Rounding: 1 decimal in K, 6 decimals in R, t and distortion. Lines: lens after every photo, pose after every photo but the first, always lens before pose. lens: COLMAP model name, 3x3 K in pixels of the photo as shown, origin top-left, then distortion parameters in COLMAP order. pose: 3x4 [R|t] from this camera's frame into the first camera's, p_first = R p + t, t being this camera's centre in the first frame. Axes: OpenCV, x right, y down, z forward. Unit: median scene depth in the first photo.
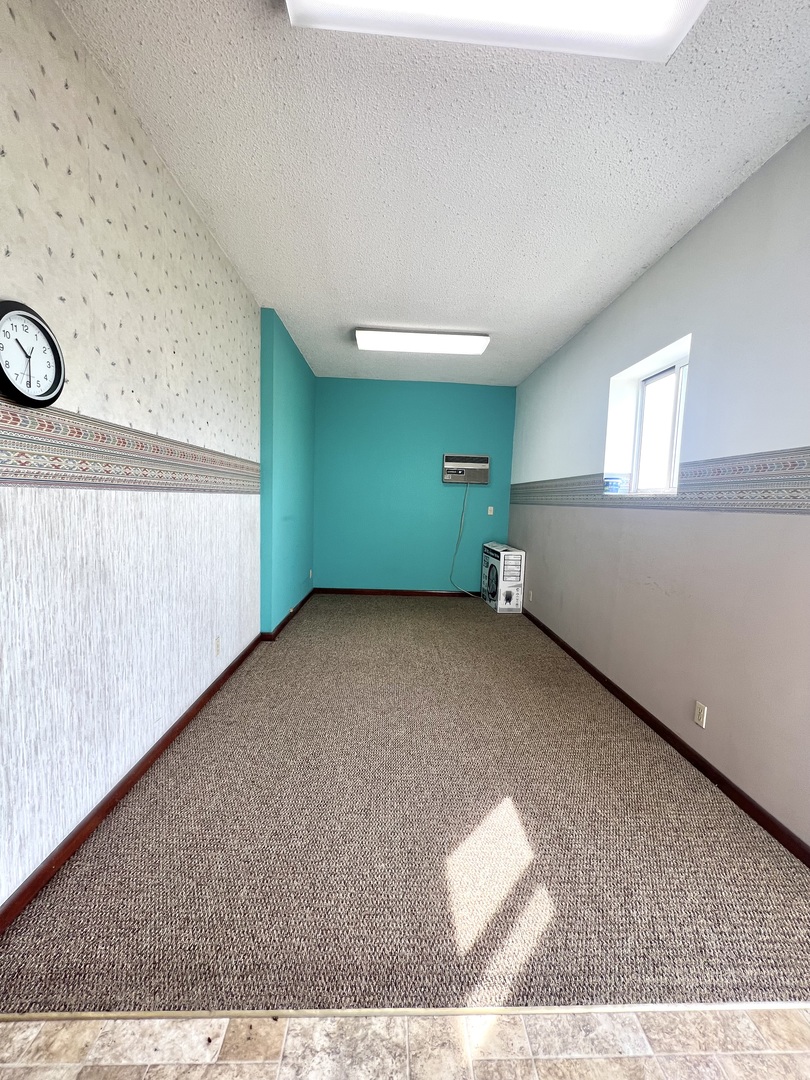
lens RADIAL K [[432.6, 0, 405.0], [0, 432.6, 540.0], [0, 0, 1]] dist [-0.001768, 0.000448]
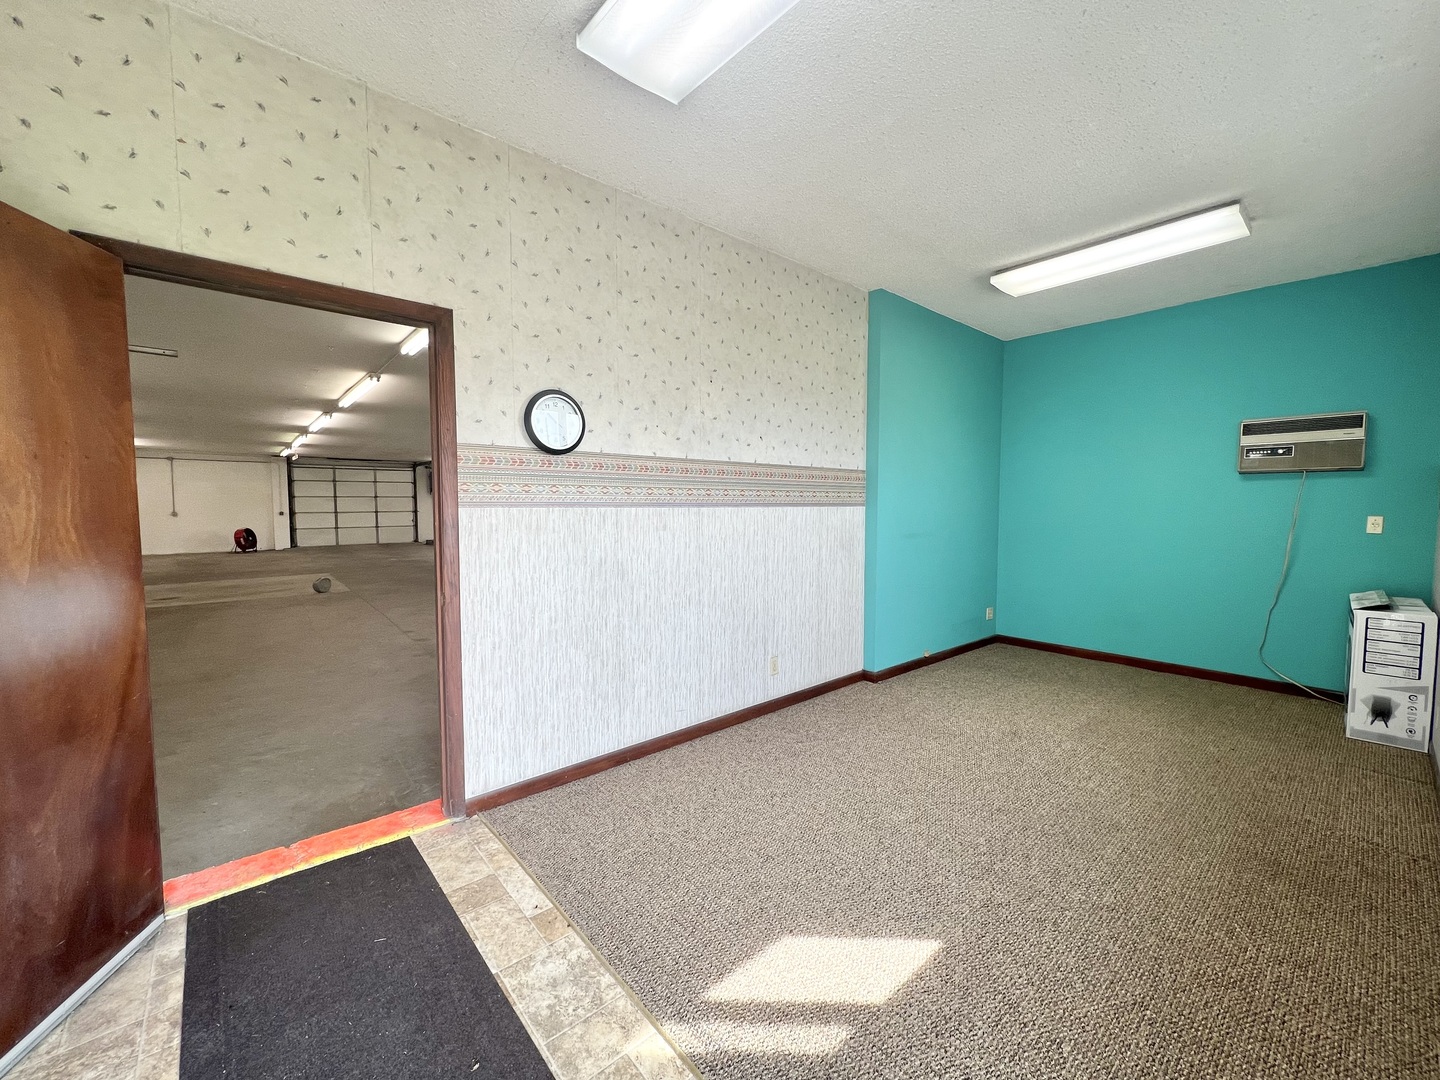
lens RADIAL K [[576.8, 0, 721.1], [0, 576.8, 539.3], [0, 0, 1]] dist [-0.001768, 0.000448]
pose [[0.625184, 0.012473, -0.780378, 0.798538], [-0.052774, 0.998260, -0.026323, 0.008676], [0.778691, 0.057640, 0.624754, 0.150286]]
